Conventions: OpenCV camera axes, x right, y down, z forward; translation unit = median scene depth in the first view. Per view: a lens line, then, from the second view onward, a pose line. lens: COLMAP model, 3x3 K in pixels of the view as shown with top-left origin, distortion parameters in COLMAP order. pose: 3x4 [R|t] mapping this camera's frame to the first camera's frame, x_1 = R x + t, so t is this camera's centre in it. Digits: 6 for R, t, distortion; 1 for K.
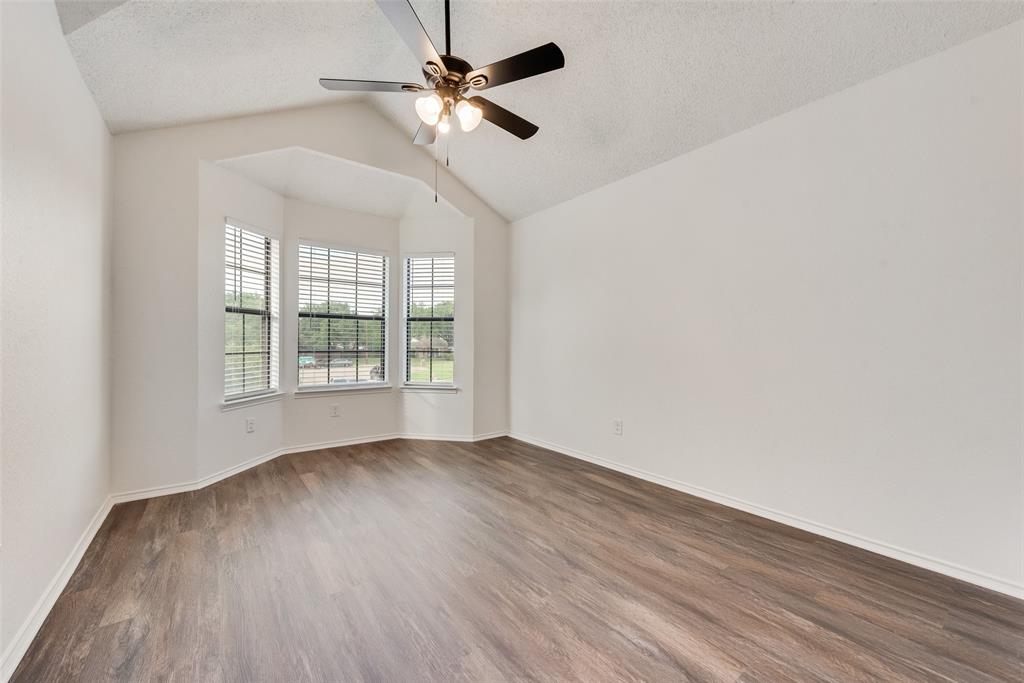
lens RADIAL K [[381.8, 0, 512.0], [0, 381.8, 341.5], [0, 0, 1]] dist [0.009073, -0.000096]
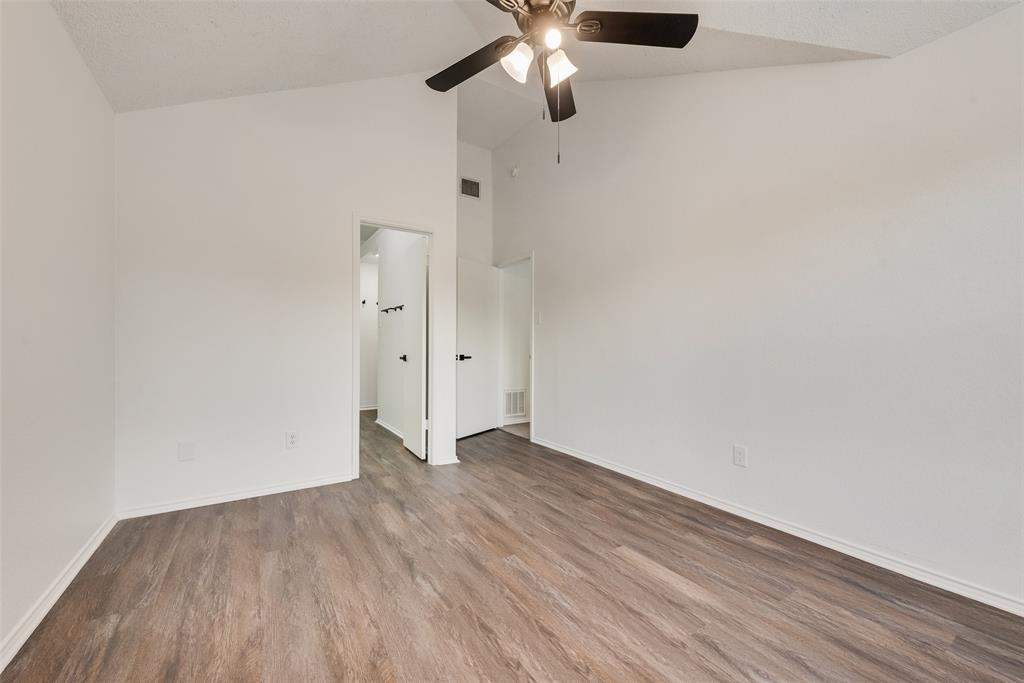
lens RADIAL K [[401.8, 0, 507.8], [0, 401.8, 343.0], [0, 0, 1]] dist [0.009528, -0.000459]
pose [[-0.995913, -0.006303, 0.090101, -0.210778], [-0.007352, 0.999909, -0.011312, 0.018719], [-0.090022, -0.011928, -0.995868, 2.253385]]
